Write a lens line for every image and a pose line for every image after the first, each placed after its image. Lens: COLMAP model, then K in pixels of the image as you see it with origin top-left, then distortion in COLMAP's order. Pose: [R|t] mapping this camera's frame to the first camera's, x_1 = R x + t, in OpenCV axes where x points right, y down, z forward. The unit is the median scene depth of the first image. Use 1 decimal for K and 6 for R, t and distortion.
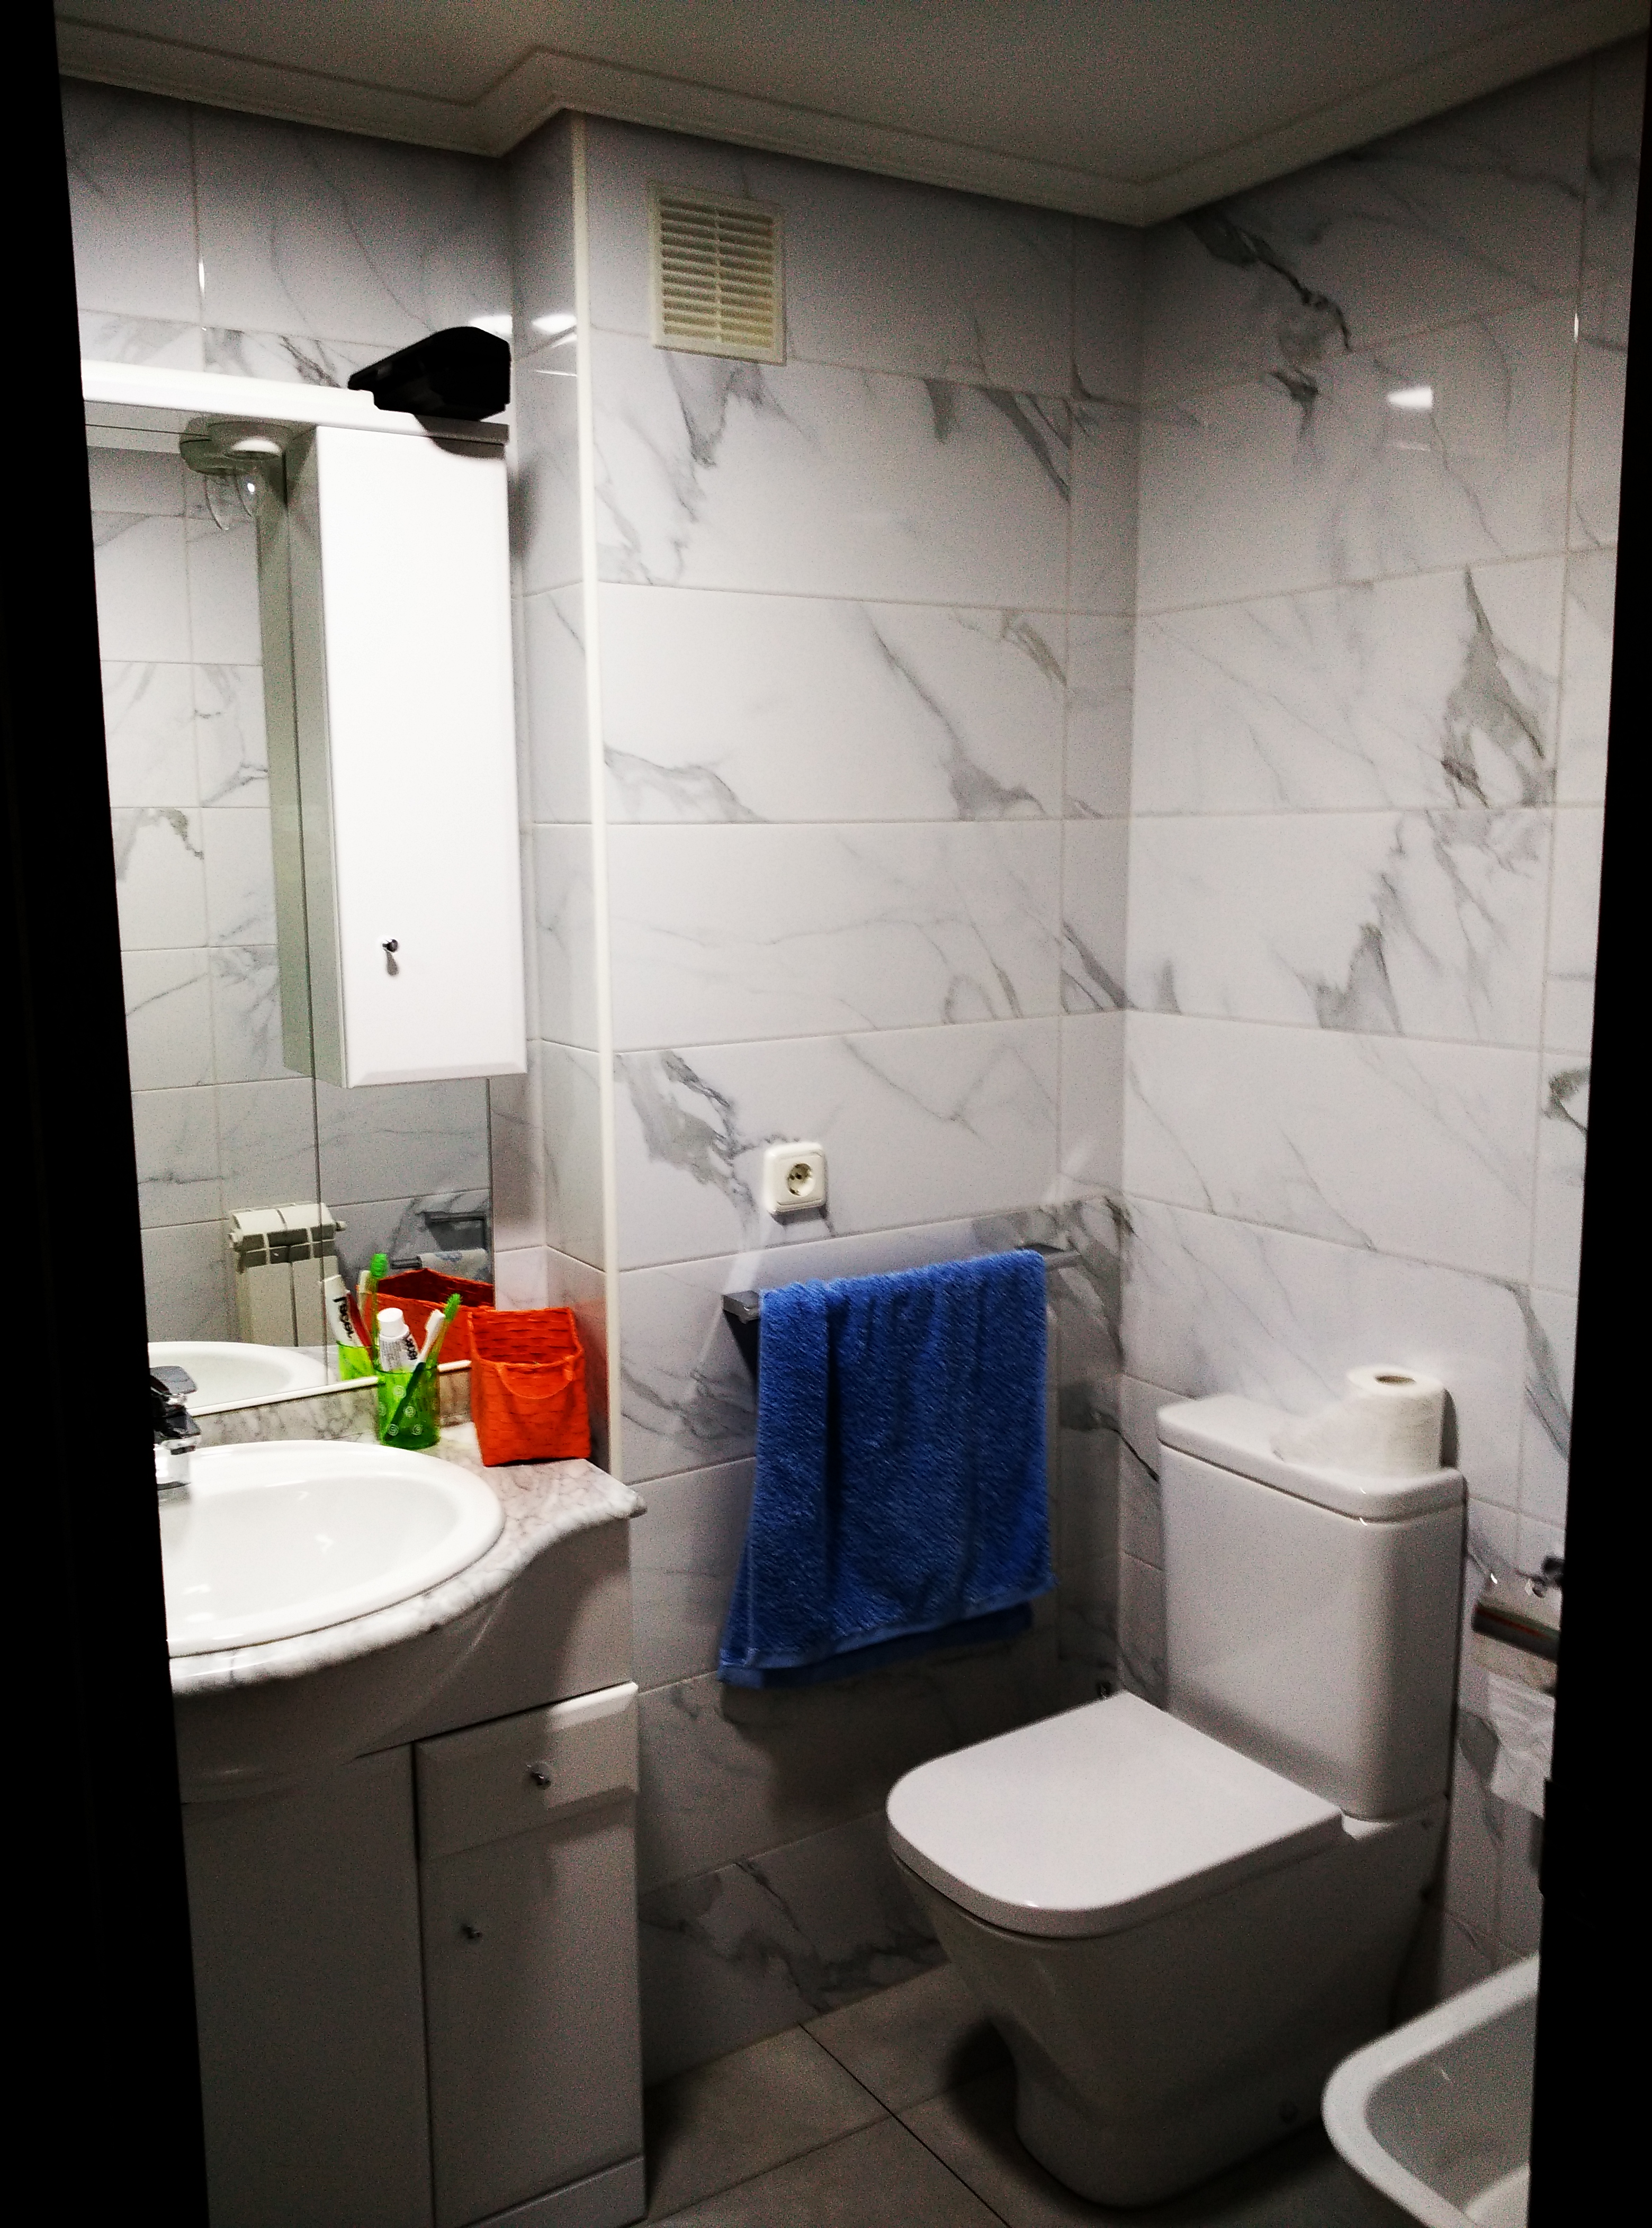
lens RADIAL K [[1822.6, 0, 820.8], [0, 1822.6, 1127.3], [0, 0, 1]] dist [0.186110, -0.389110]
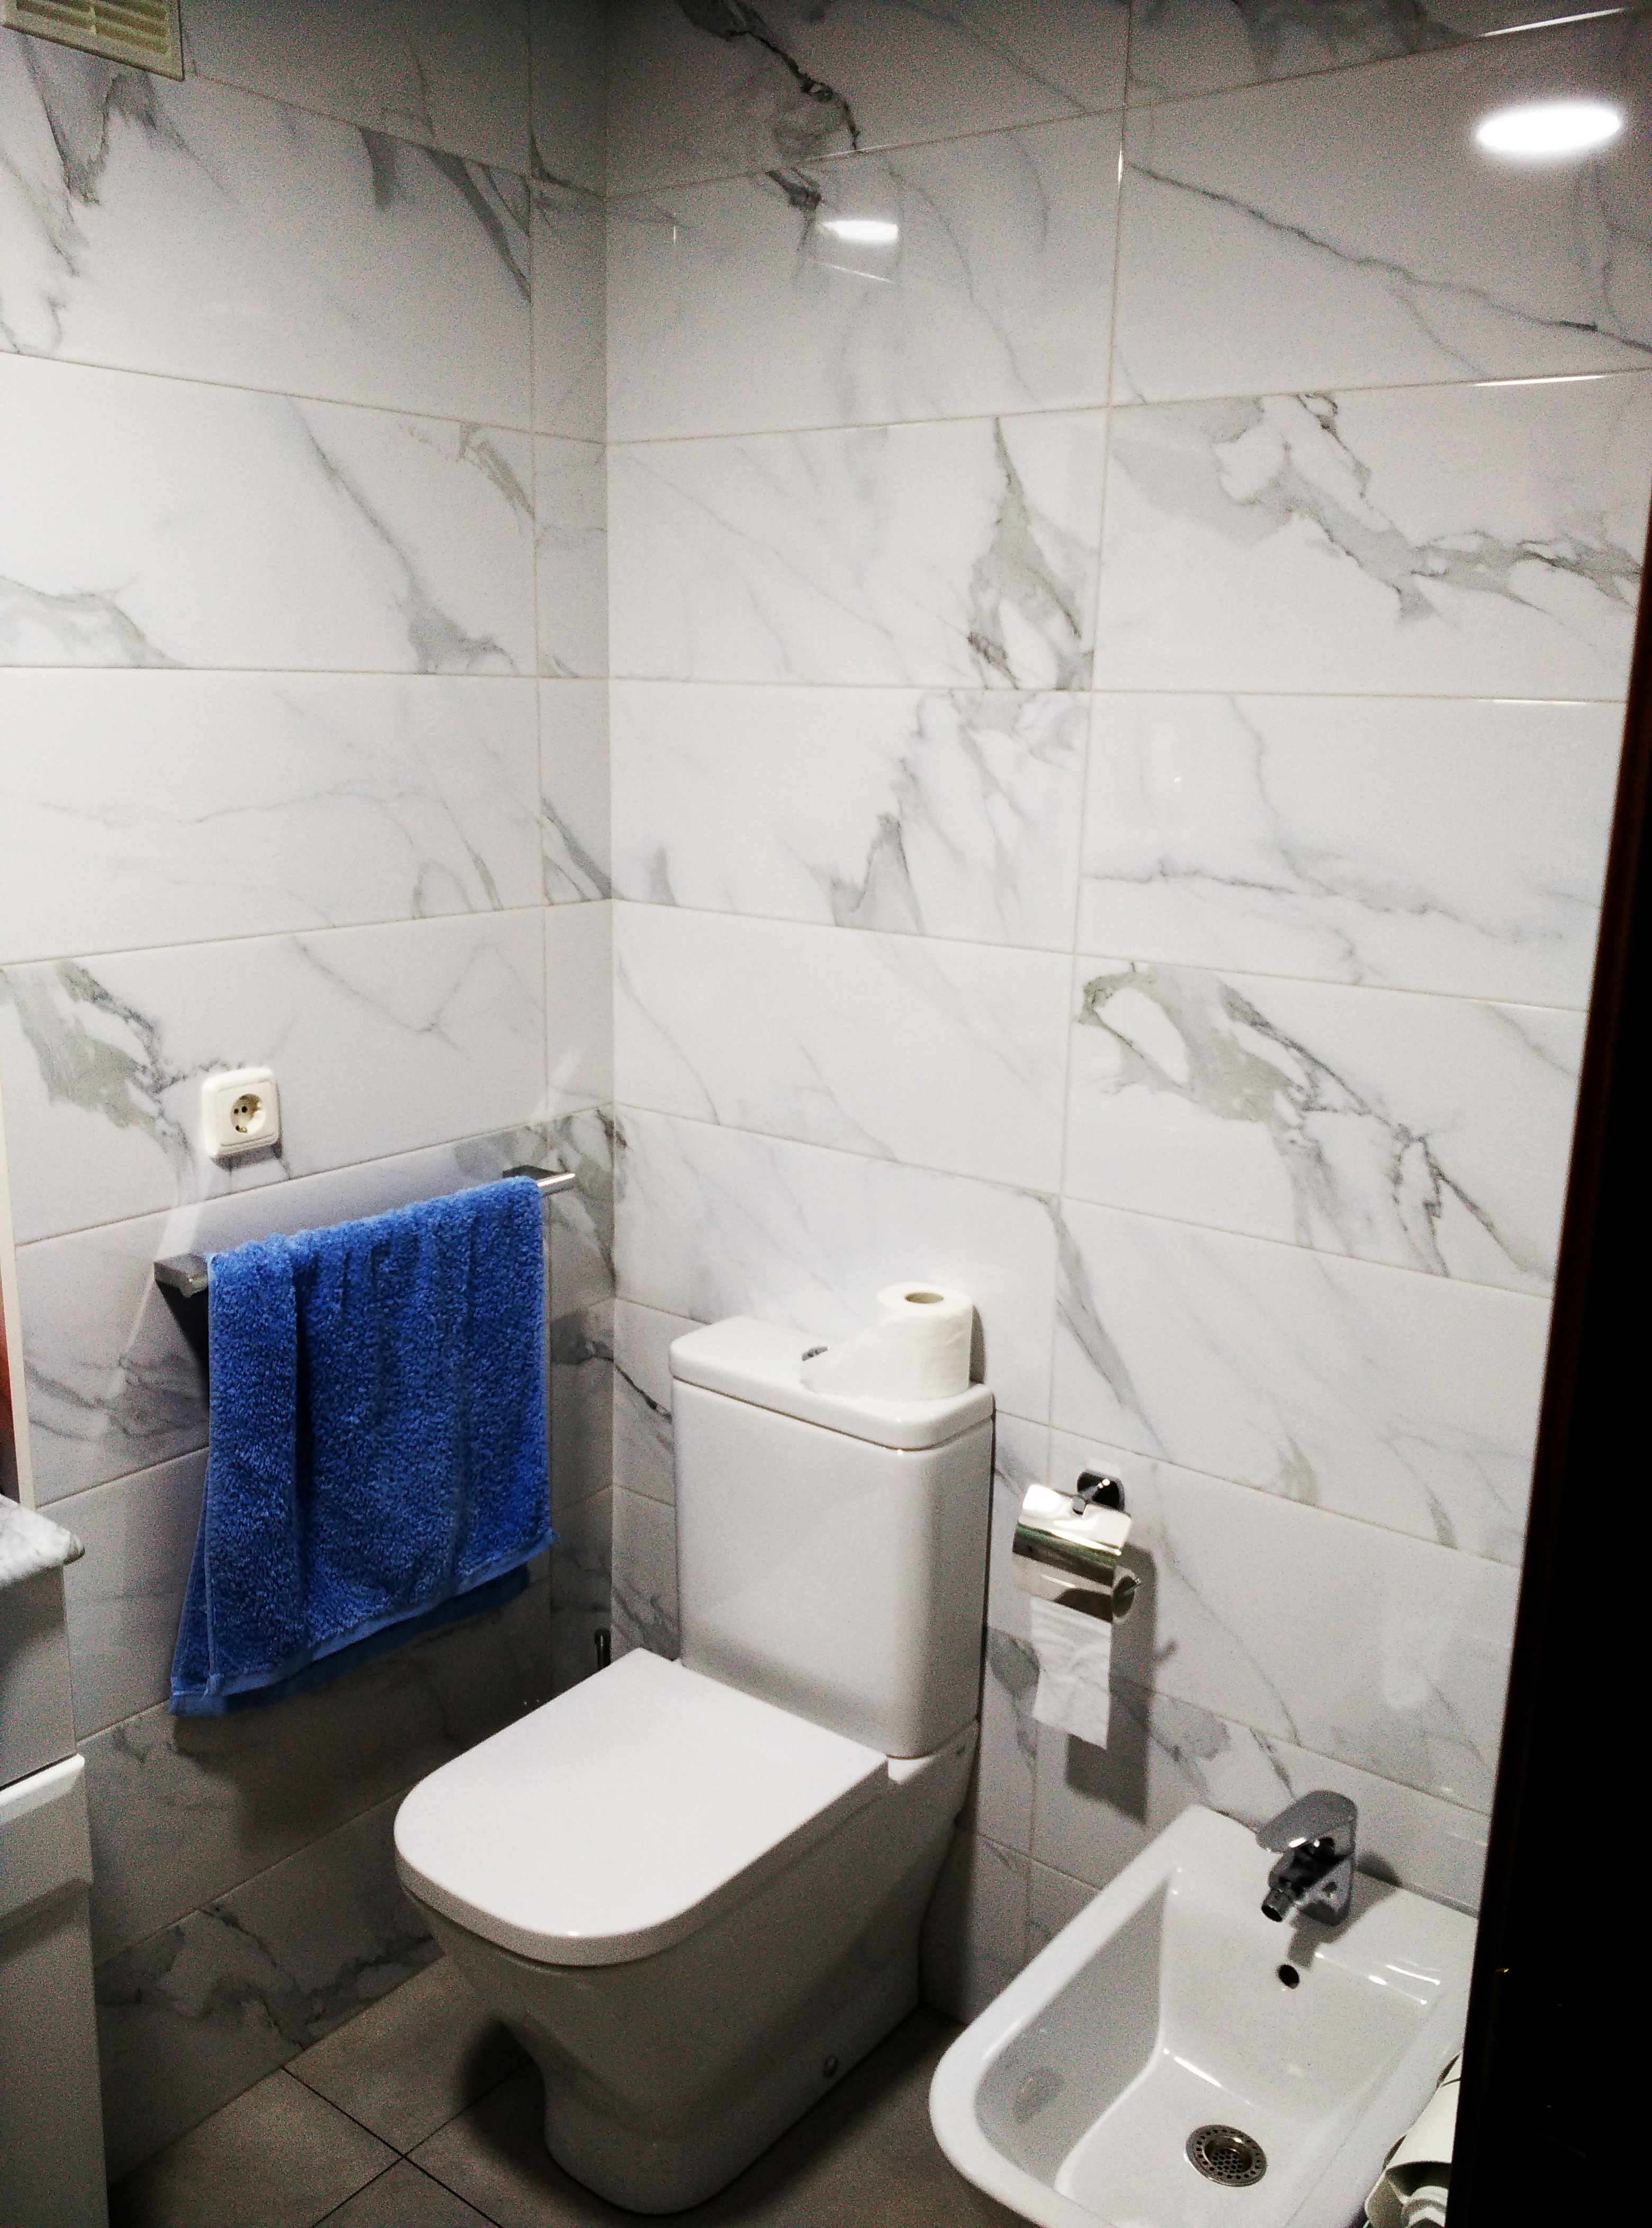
lens RADIAL K [[1822.6, 0, 820.8], [0, 1822.6, 1127.3], [0, 0, 1]] dist [0.186110, -0.389110]
pose [[0.941882, -0.048248, 0.332460, -0.045800], [0.021891, 0.996344, 0.082575, -0.028462], [-0.335229, -0.070498, 0.939496, 0.134712]]
